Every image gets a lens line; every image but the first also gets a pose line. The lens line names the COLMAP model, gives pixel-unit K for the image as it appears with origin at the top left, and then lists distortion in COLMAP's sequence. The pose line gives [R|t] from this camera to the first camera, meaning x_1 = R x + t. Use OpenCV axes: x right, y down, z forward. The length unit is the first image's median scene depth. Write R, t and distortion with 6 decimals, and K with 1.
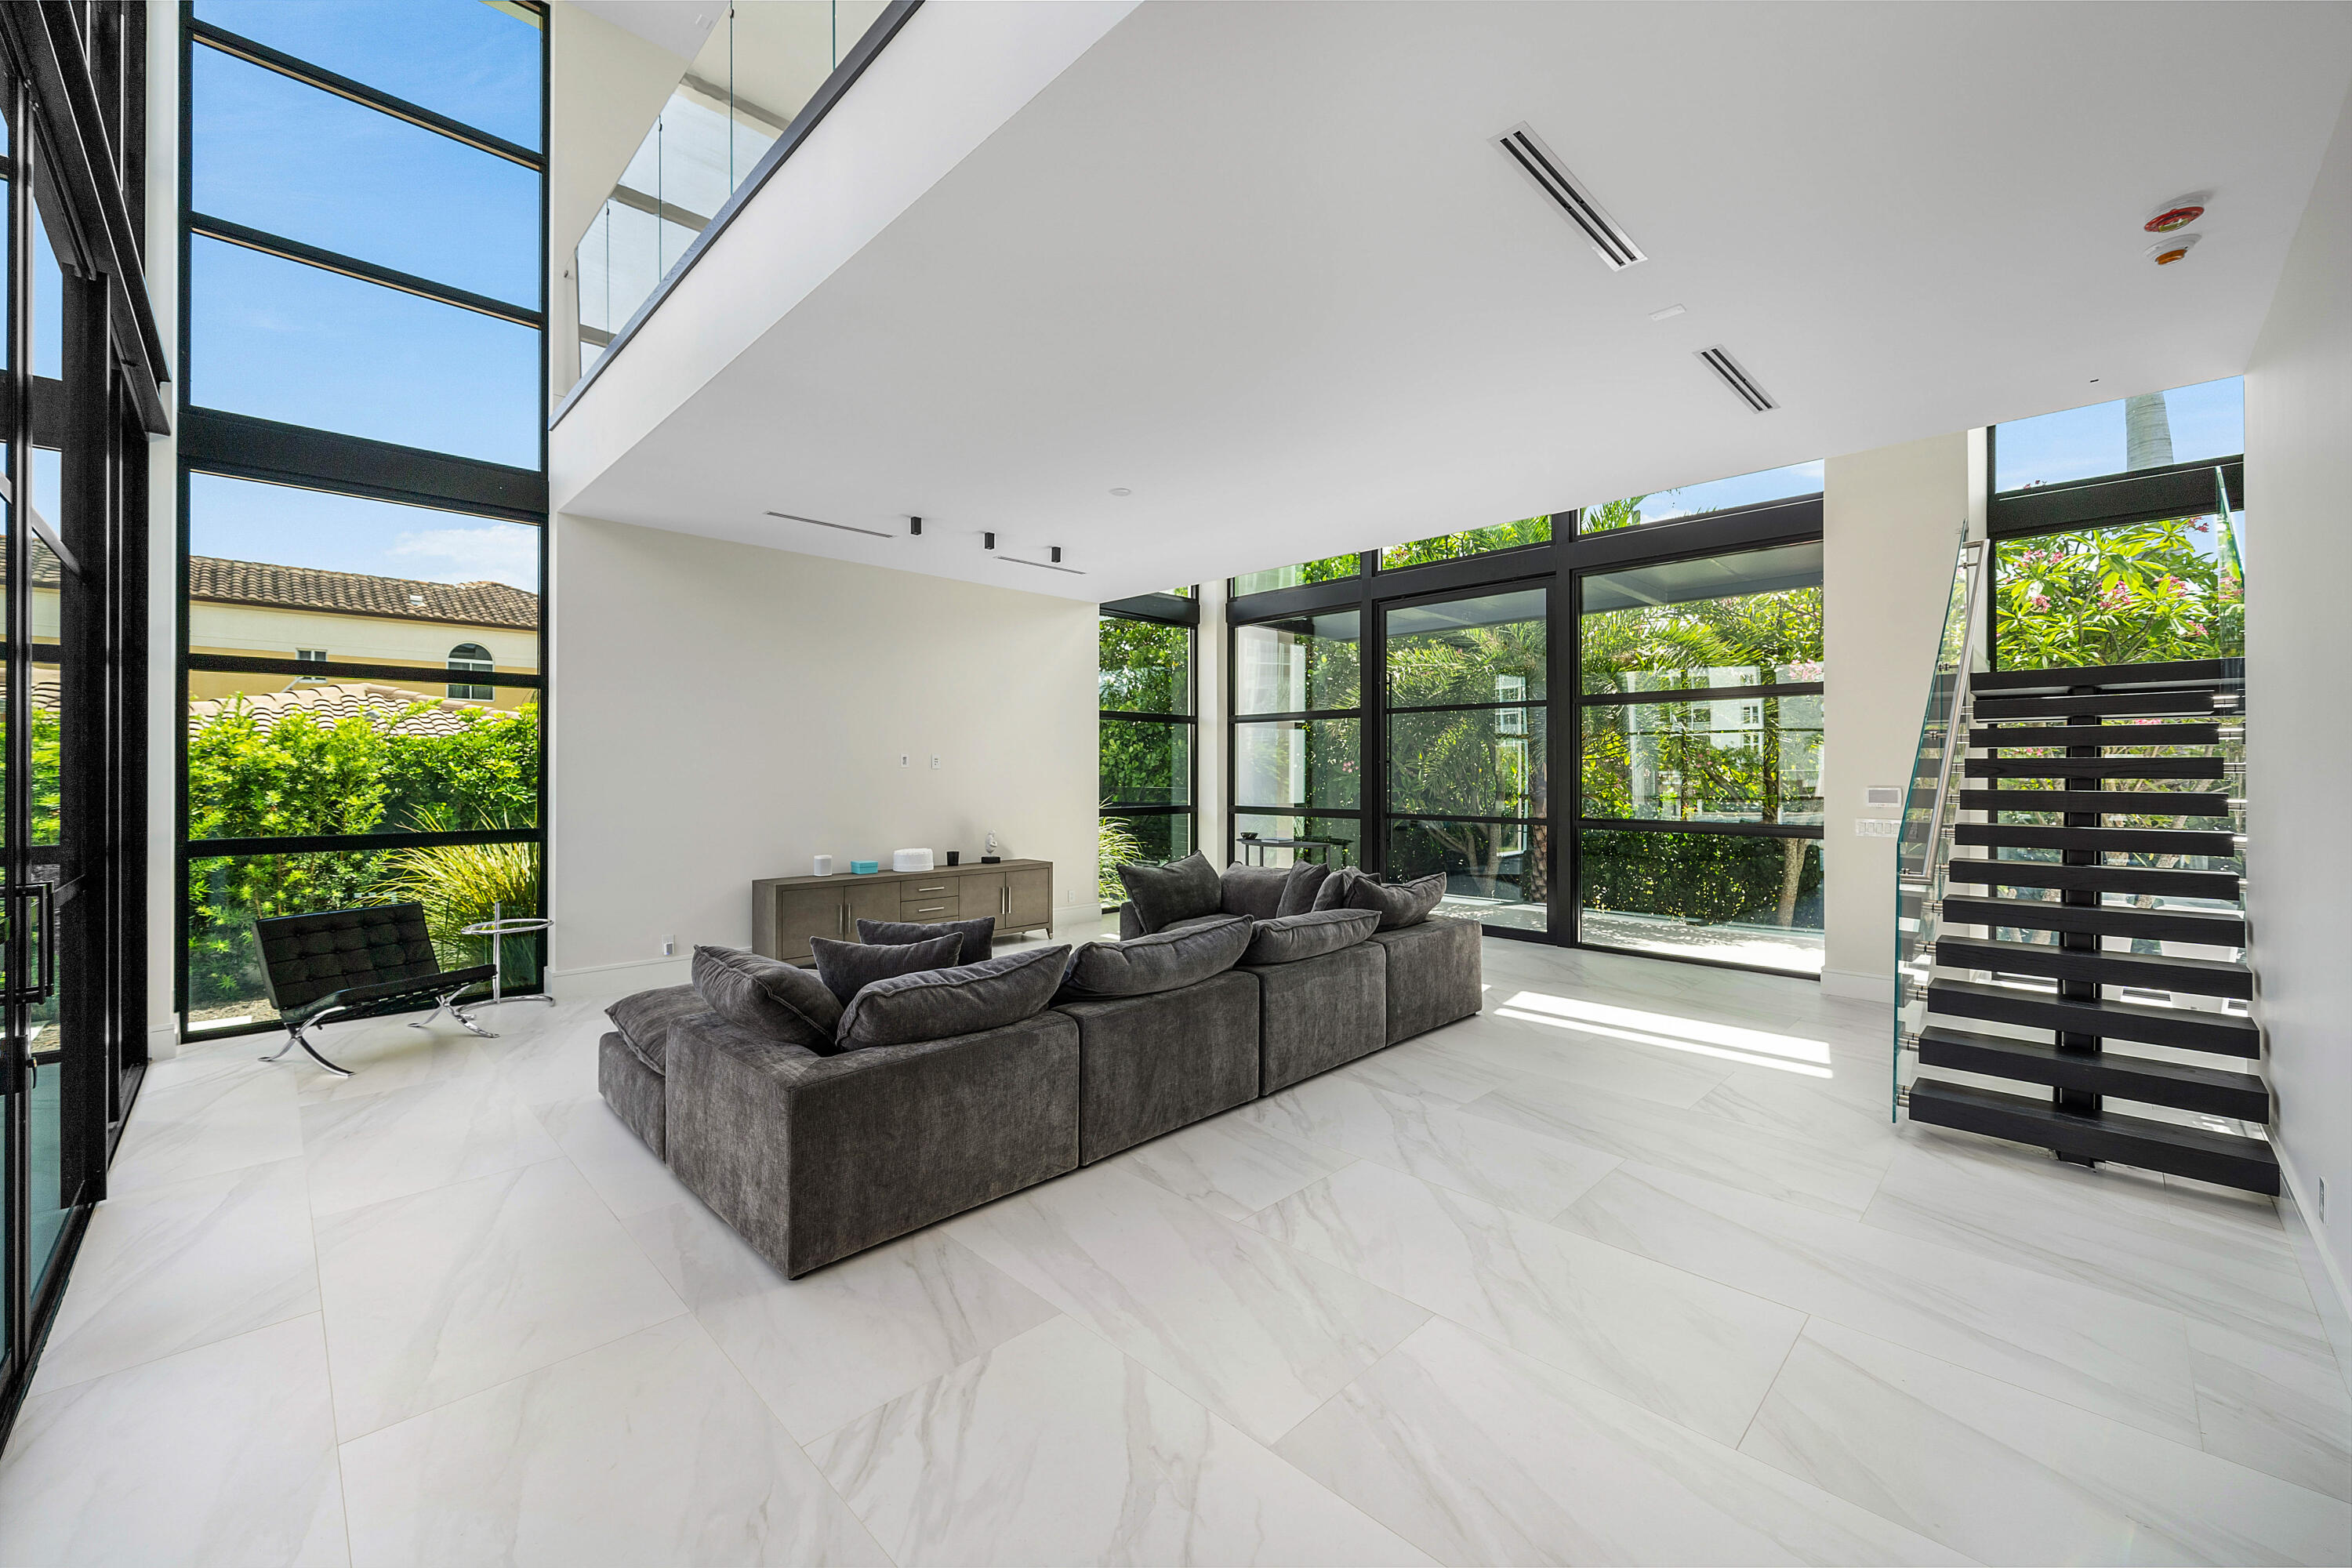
lens RADIAL K [[938.0, 0, 1171.1], [0, 938.0, 753.1], [0, 0, 1]] dist [-0.001451, -0.000263]
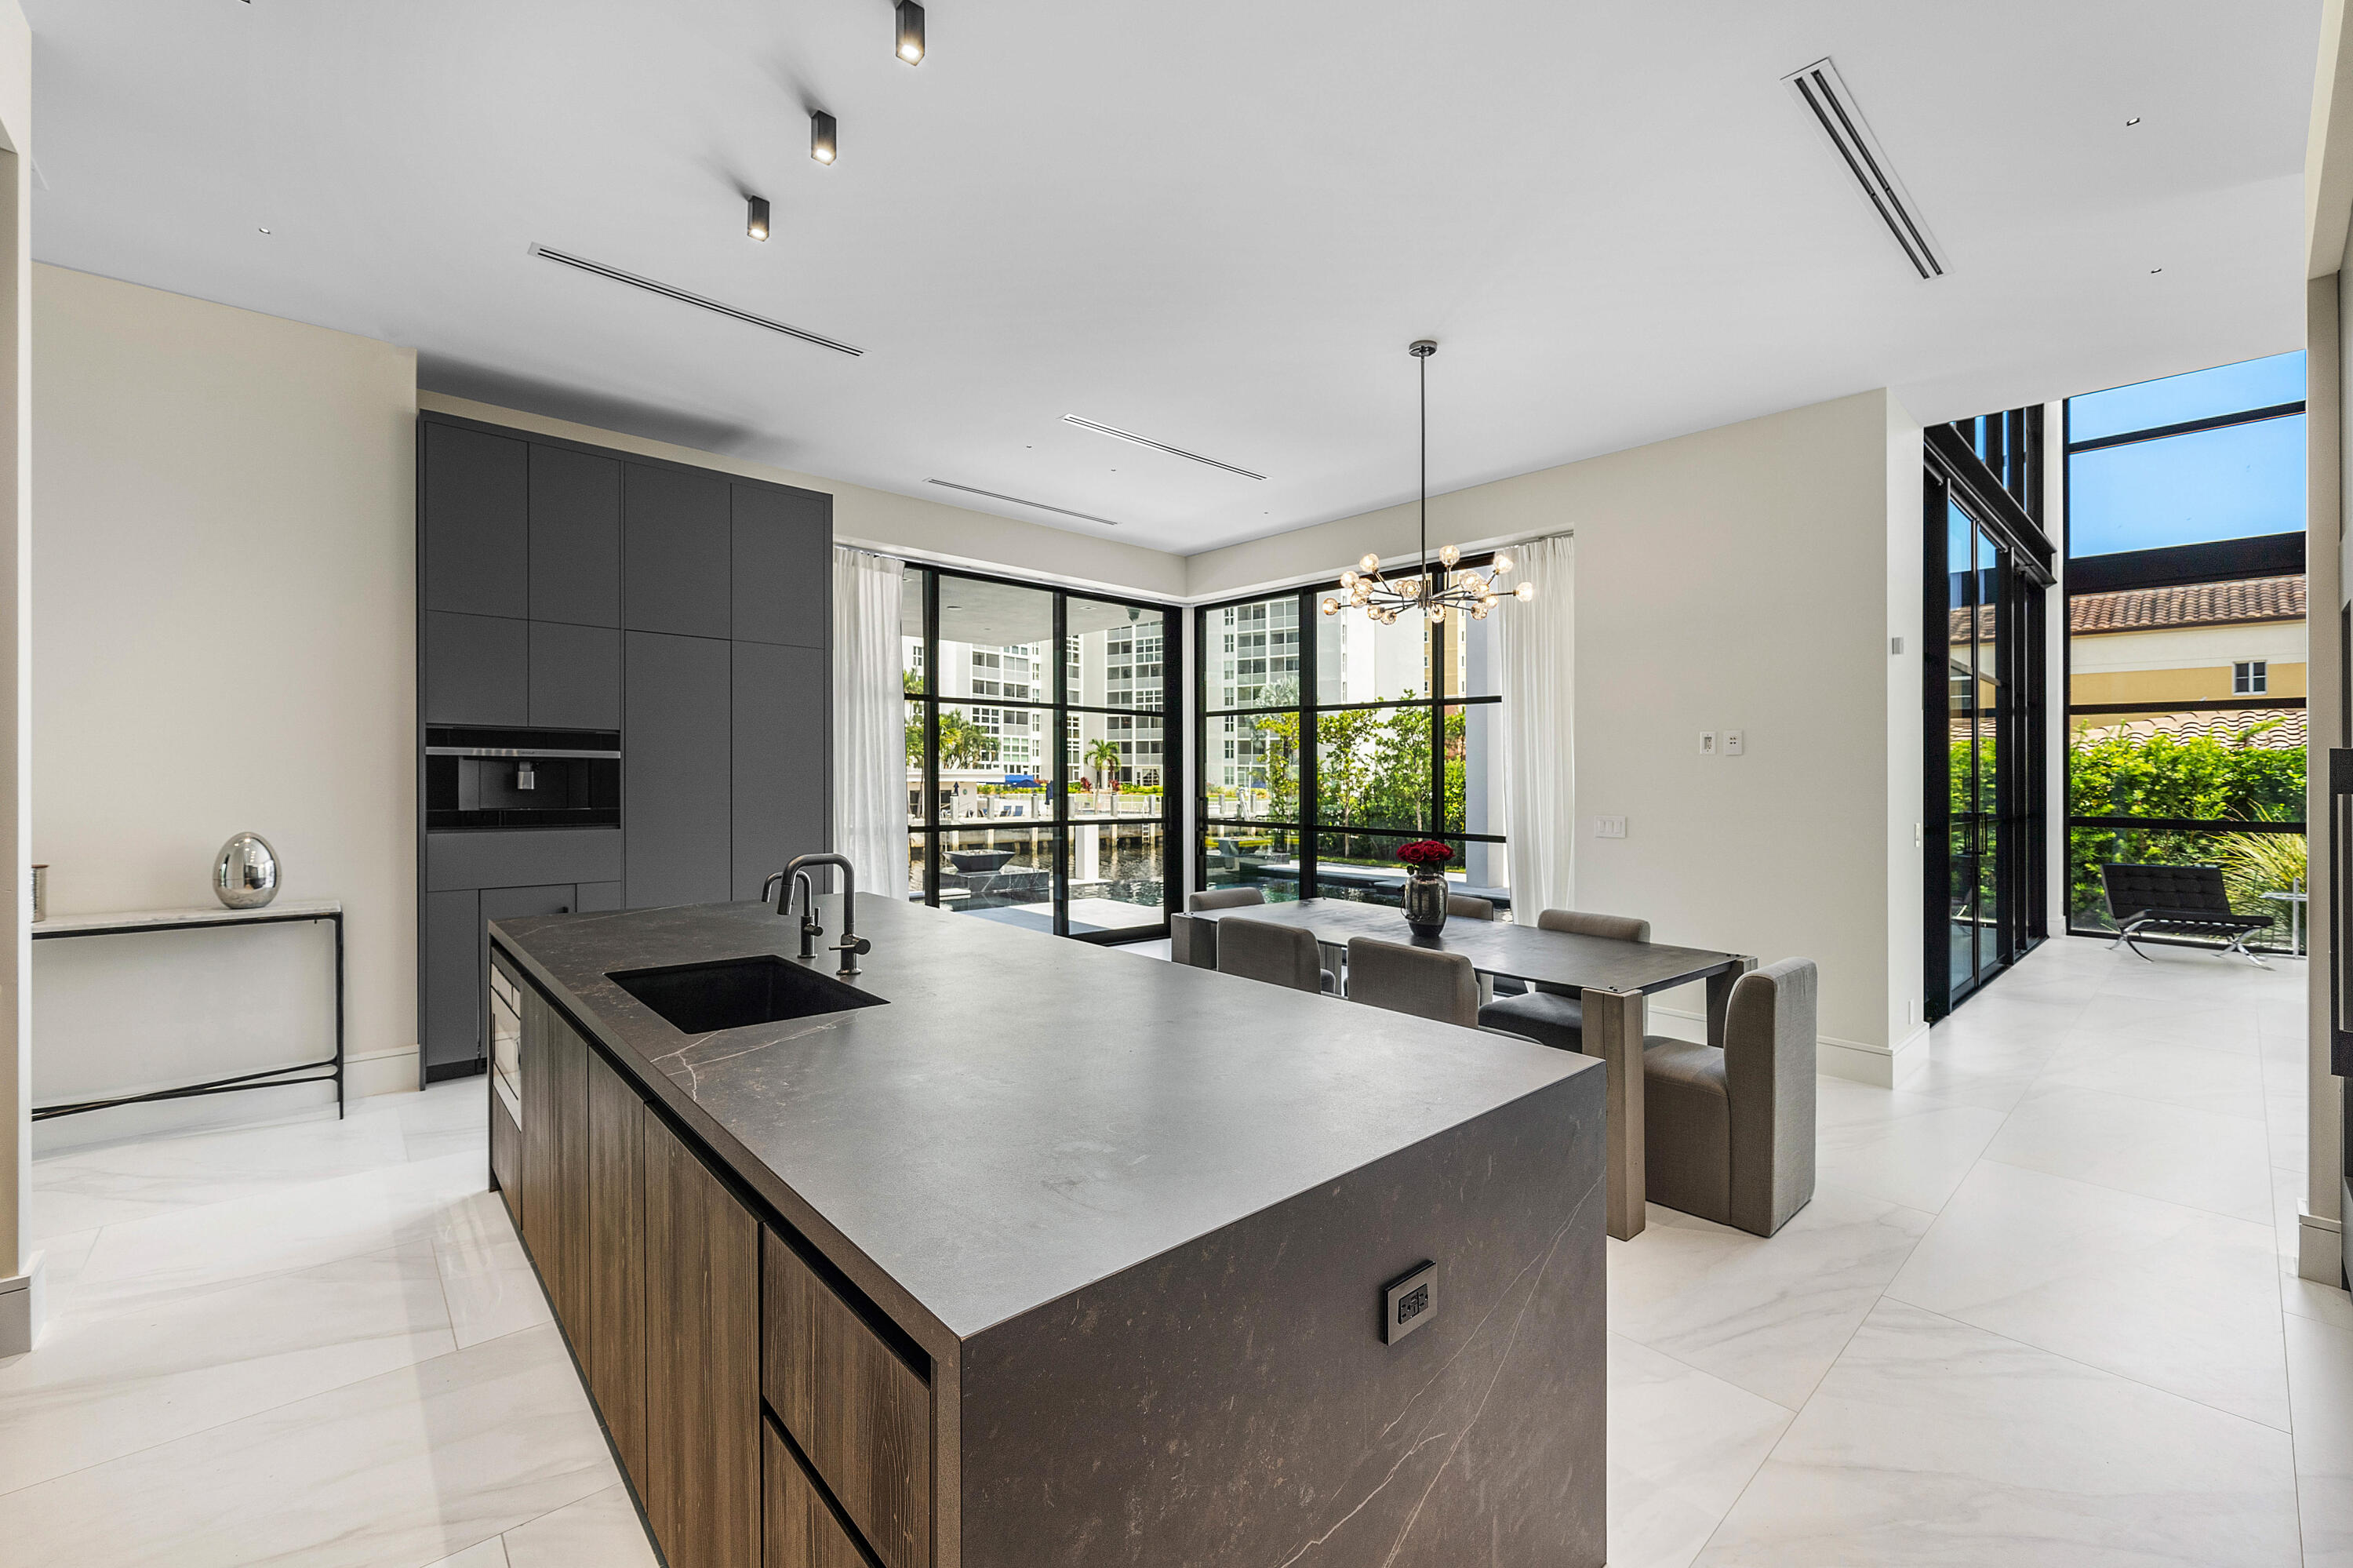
lens RADIAL K [[966.4, 0, 1187.4], [0, 966.4, 781.7], [0, 0, 1]] dist [-0.000637, 0.000110]
pose [[-0.026080, 0.005793, -0.999643, 0.546167], [0.008769, 0.999946, 0.005566, 0.006167], [0.999621, -0.008621, -0.026129, -0.407948]]
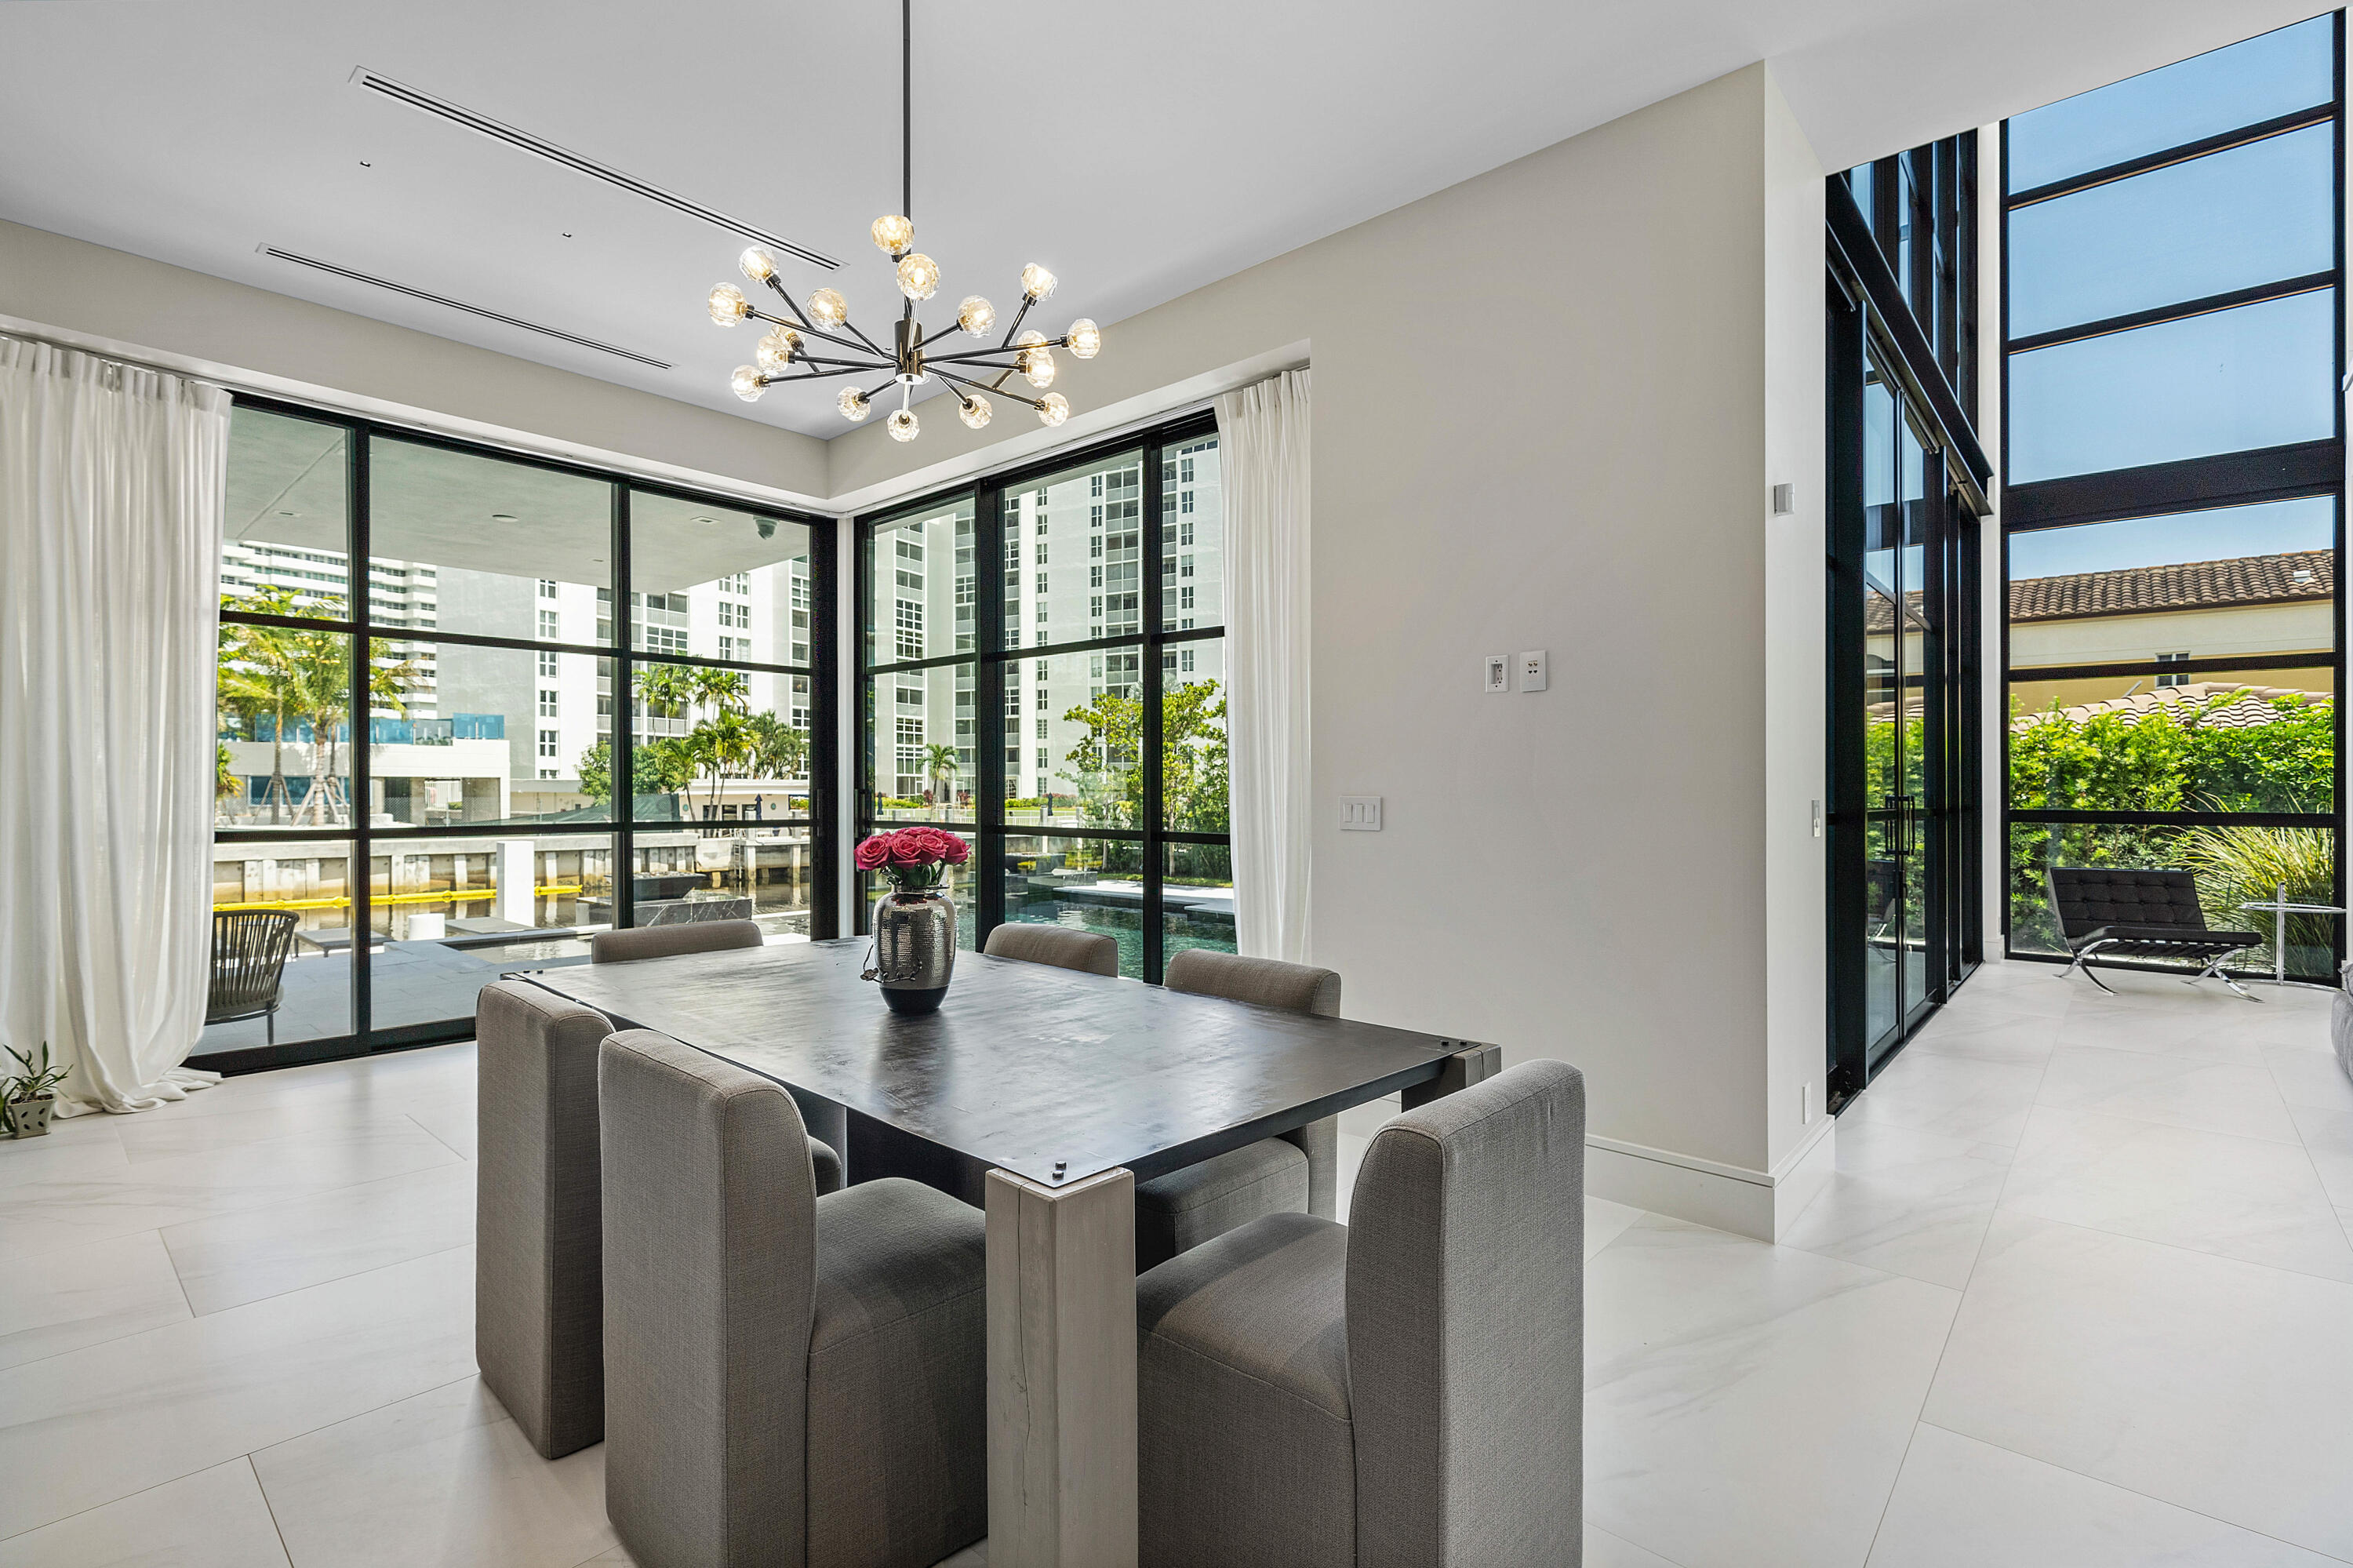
lens RADIAL K [[1071.4, 0, 1164.0], [0, 1071.4, 808.2], [0, 0, 1]] dist [0.001504, -0.000605]
pose [[0.060821, 0.016088, -0.998019, 0.312295], [0.015894, 0.999728, 0.017084, 0.034653], [0.998022, -0.016902, 0.060549, -0.231311]]
